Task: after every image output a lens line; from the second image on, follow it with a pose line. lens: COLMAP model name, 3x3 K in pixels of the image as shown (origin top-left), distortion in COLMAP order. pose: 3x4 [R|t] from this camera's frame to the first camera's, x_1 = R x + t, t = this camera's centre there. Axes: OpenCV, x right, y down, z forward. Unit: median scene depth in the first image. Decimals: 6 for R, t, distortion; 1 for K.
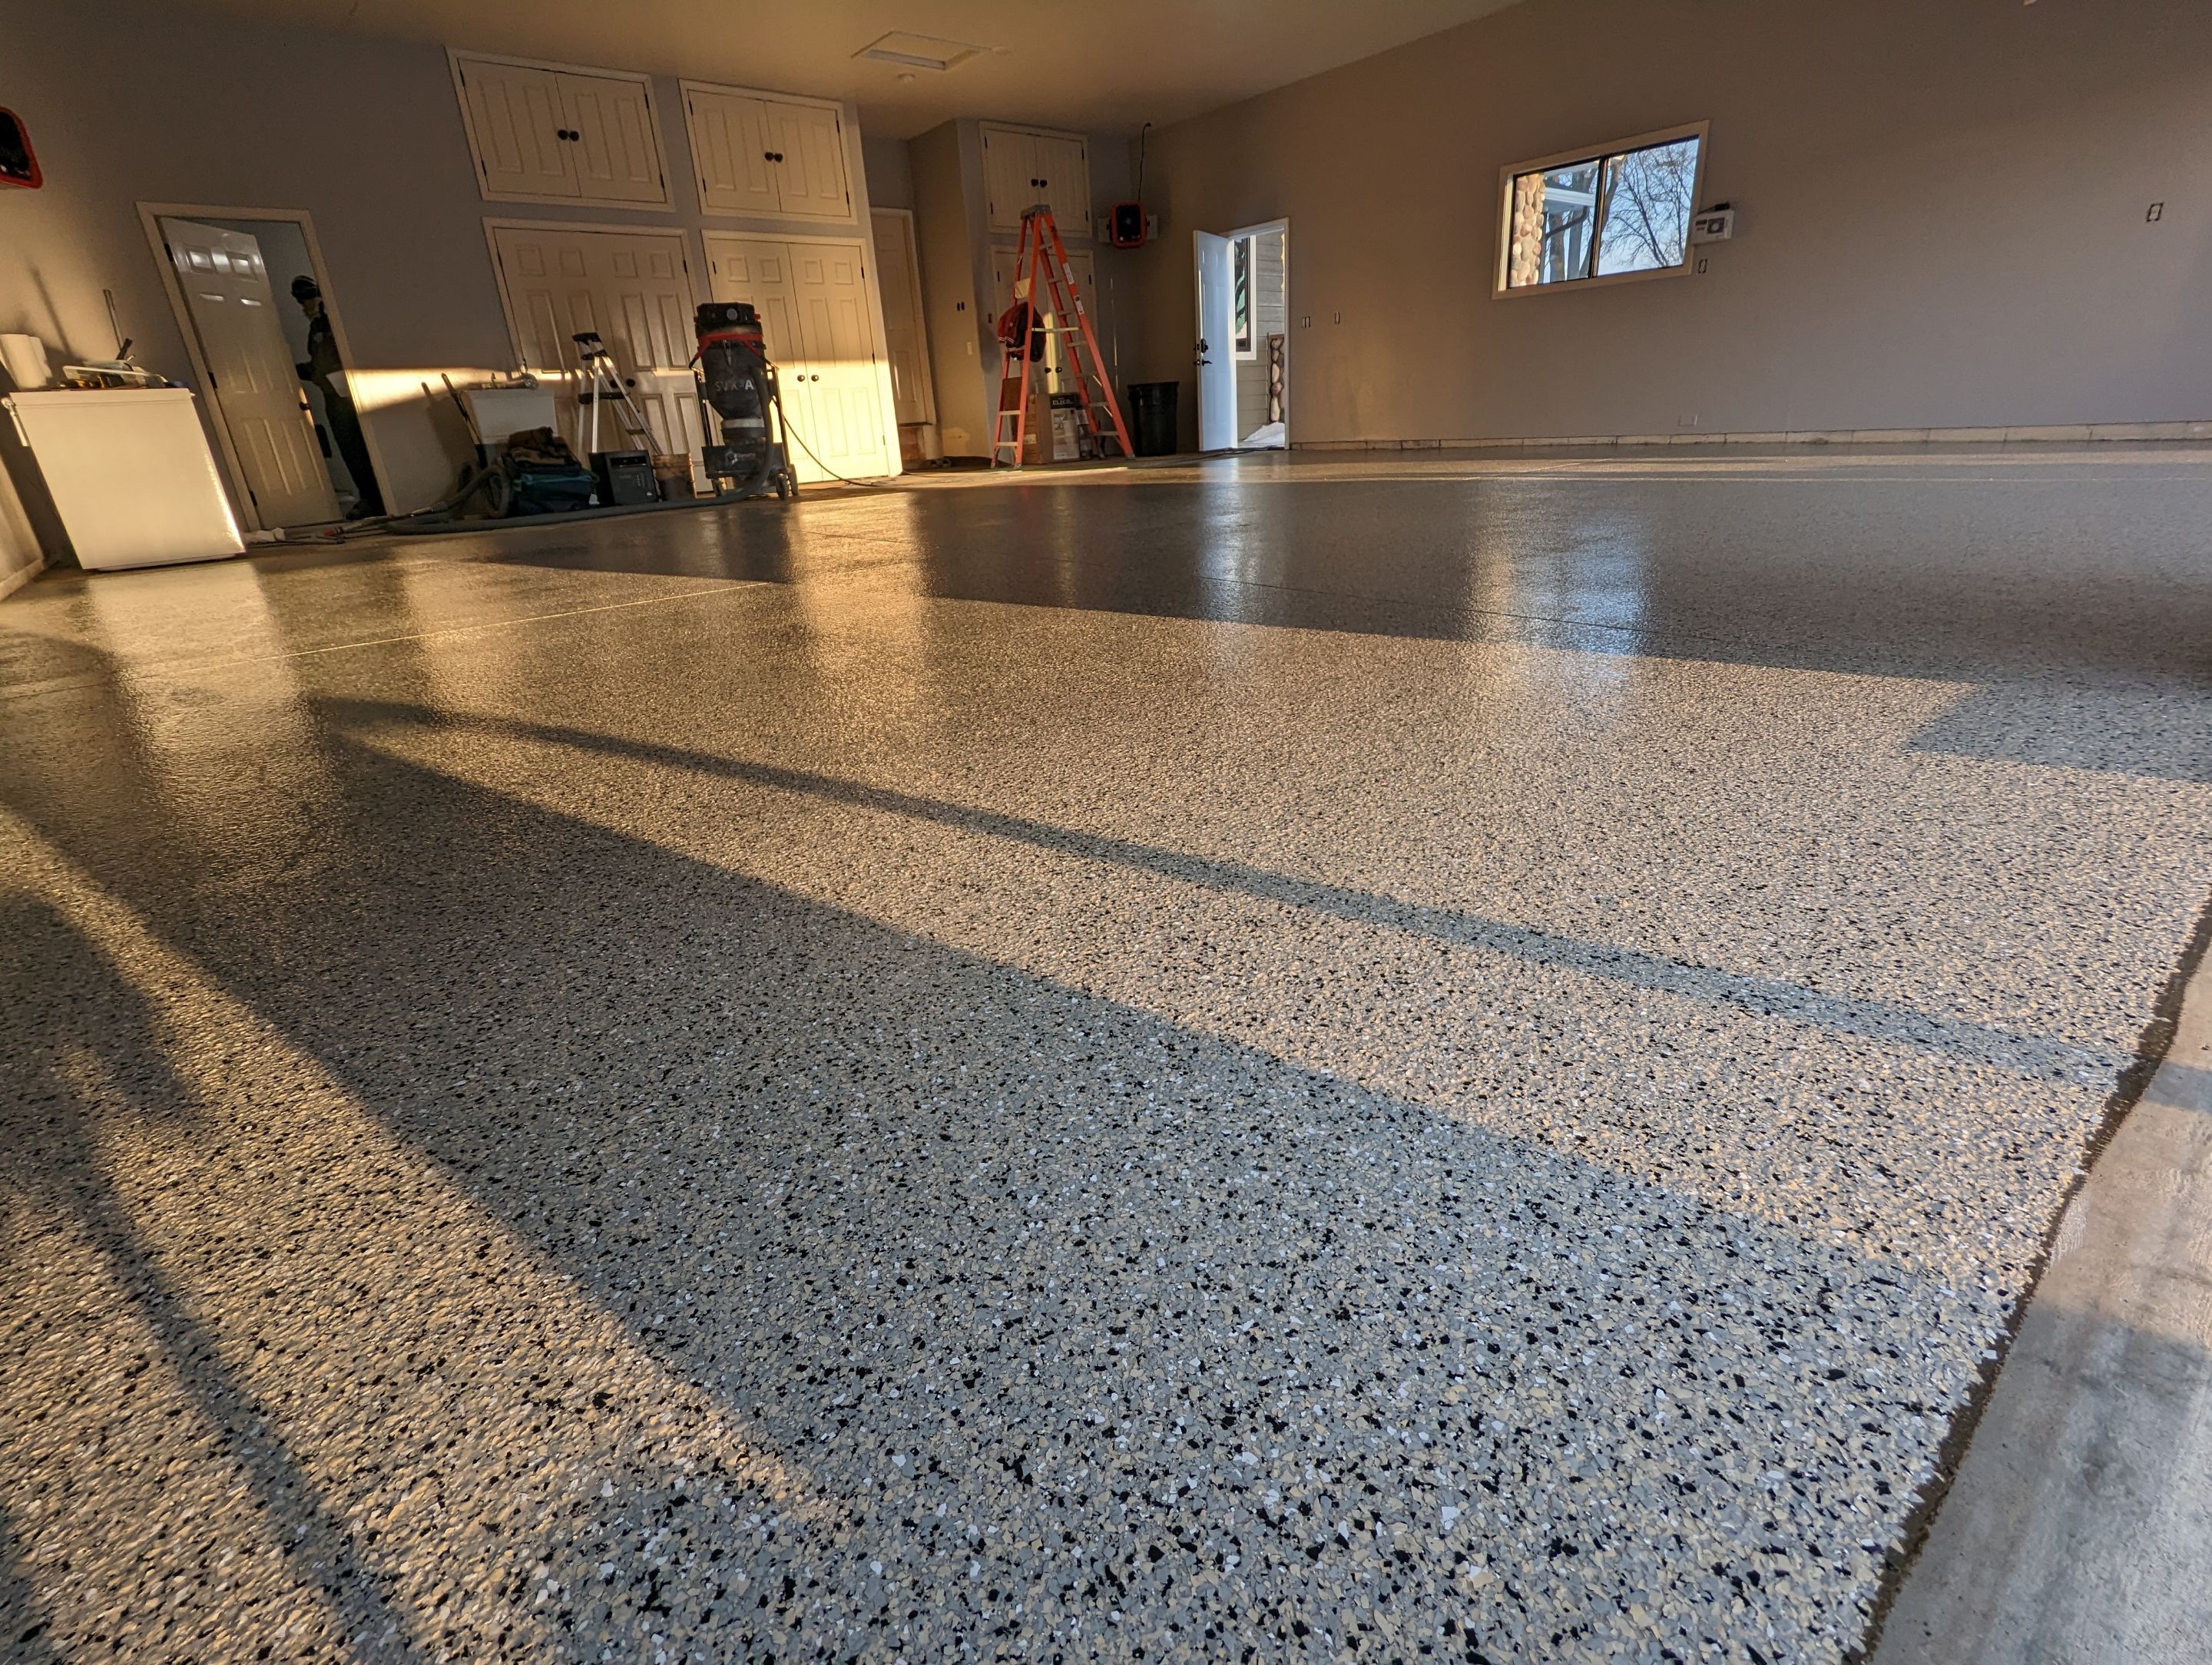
lens RADIAL K [[1046.0, 0, 1113.4], [0, 1046.0, 830.7], [0, 0, 1]] dist [-0.001295, 0.000257]
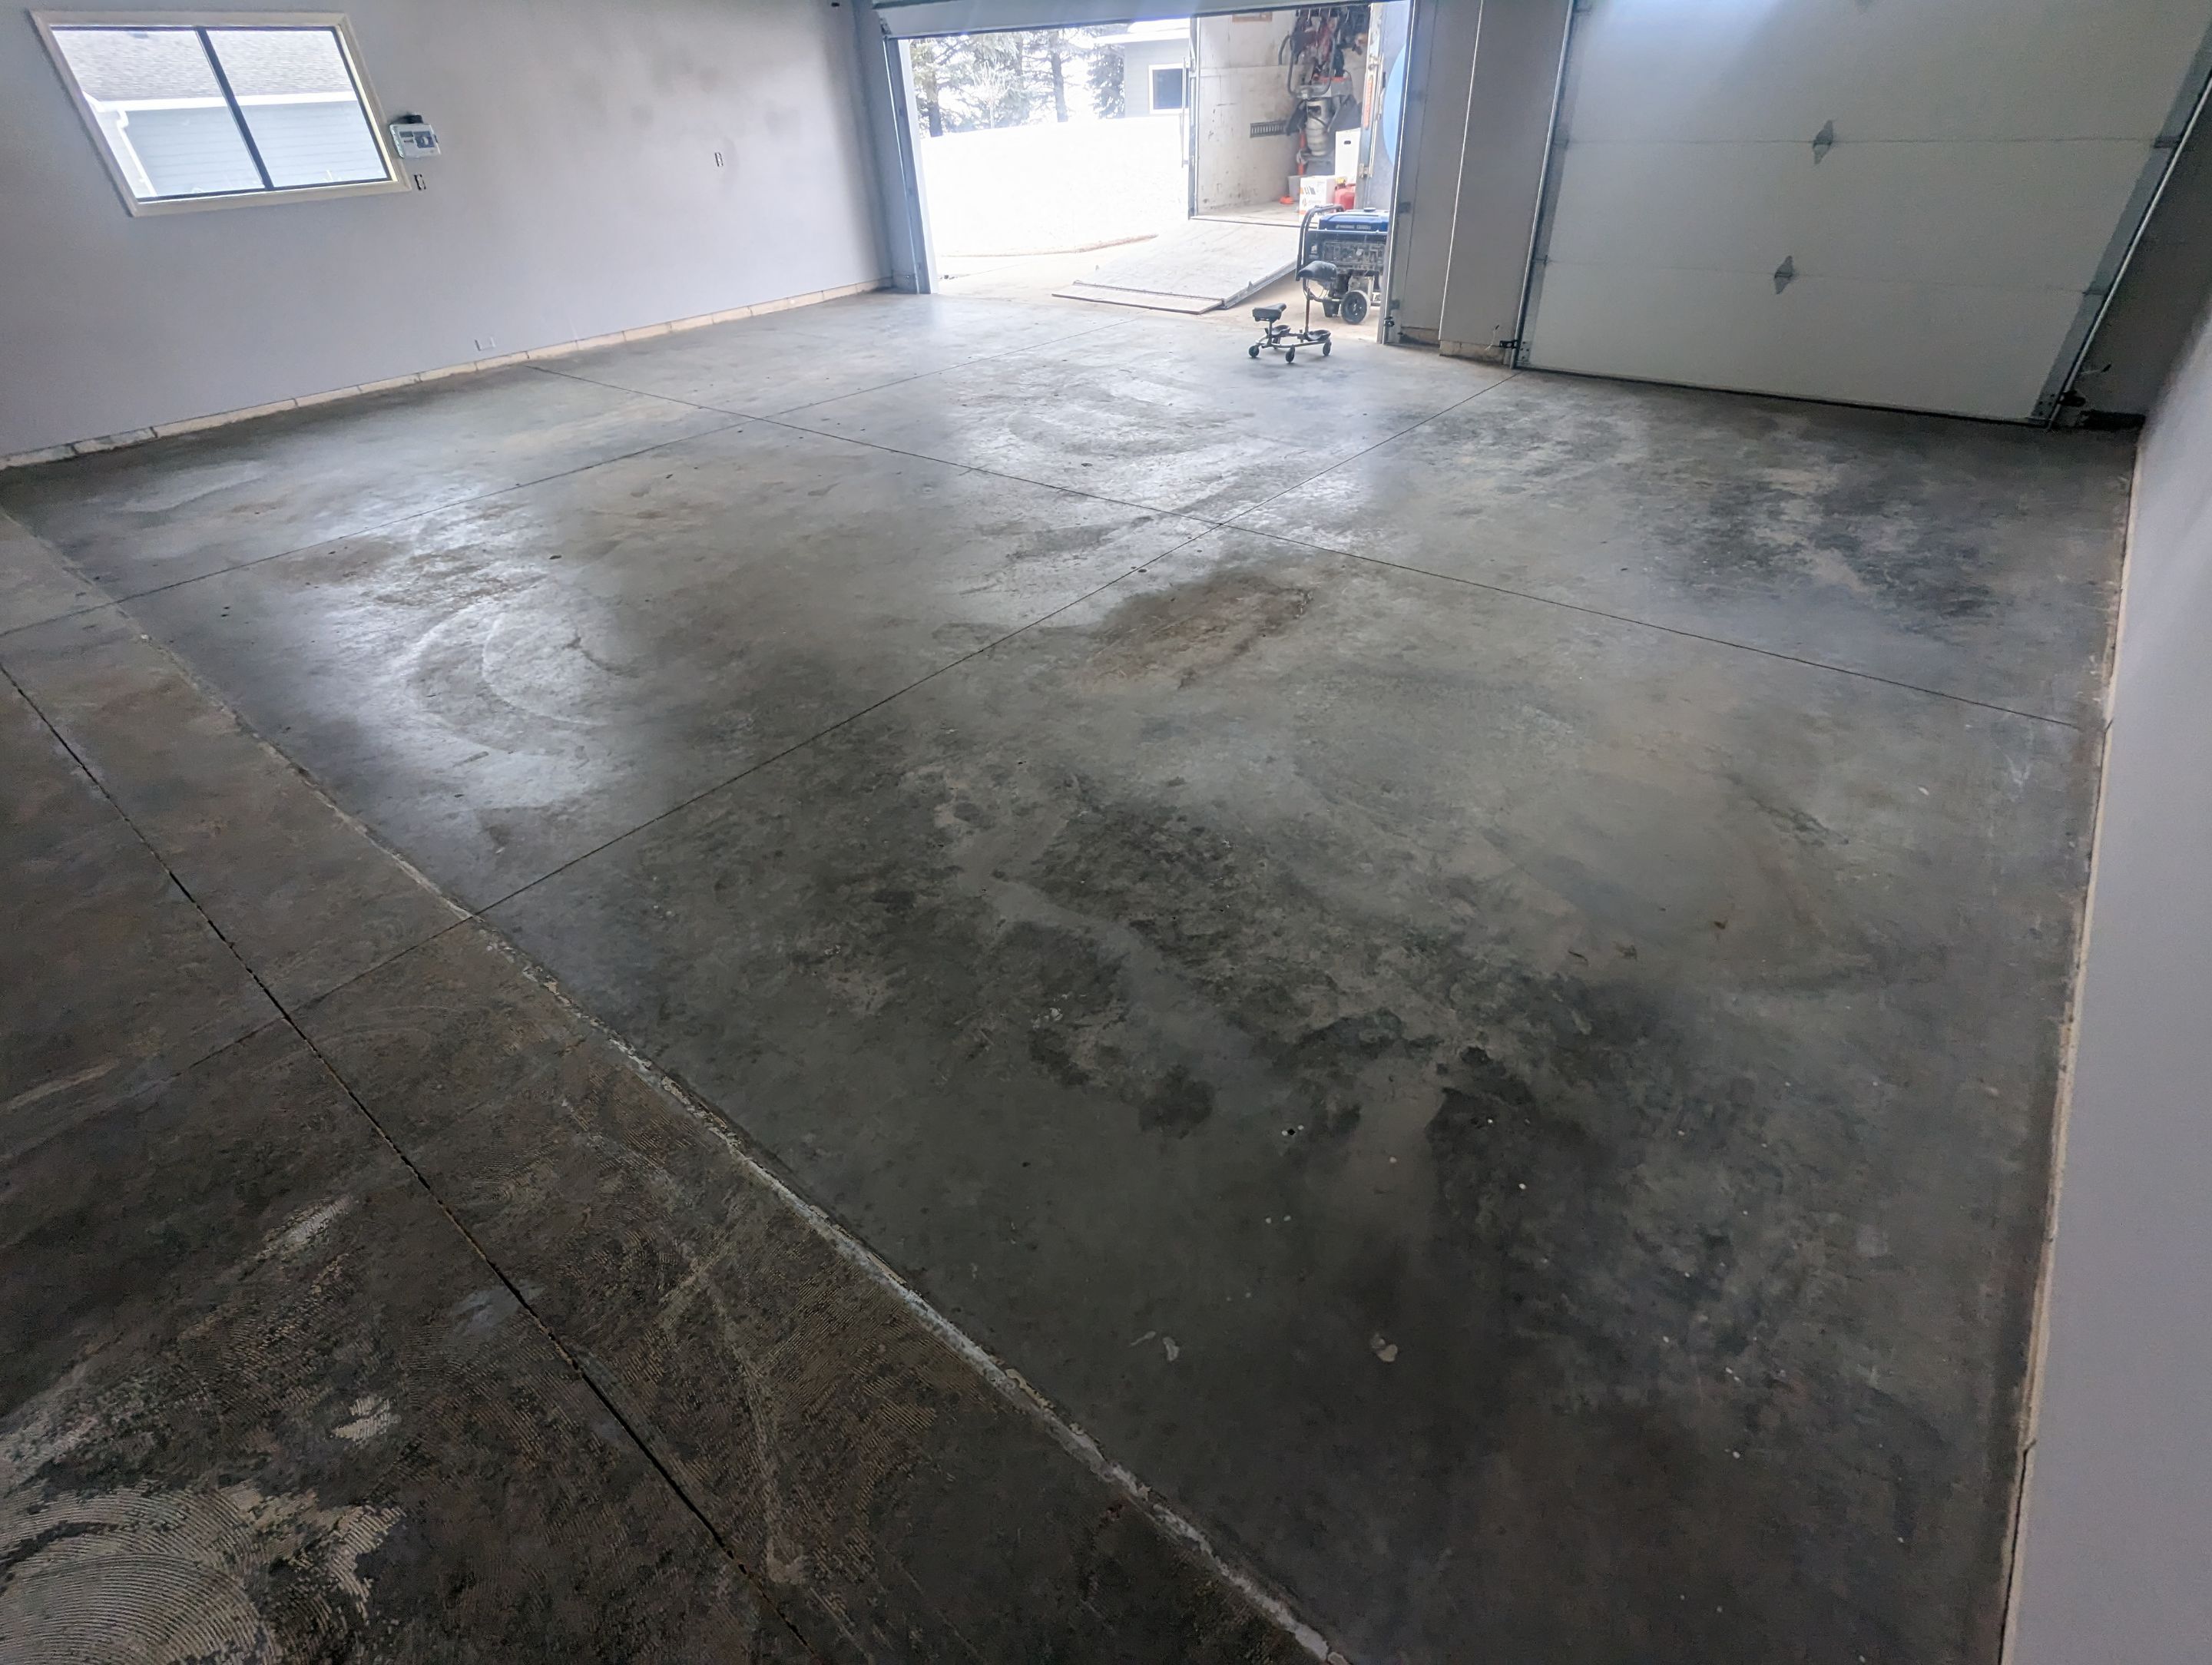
lens RADIAL K [[1046.0, 0, 1107.9], [0, 1046.0, 831.8], [0, 0, 1]] dist [-0.001295, 0.000257]
pose [[-0.185290, -0.524782, 0.830826, -0.834467], [0.412504, 0.725833, 0.550461, -0.479231], [-0.891913, 0.444714, 0.081985, 0.798670]]
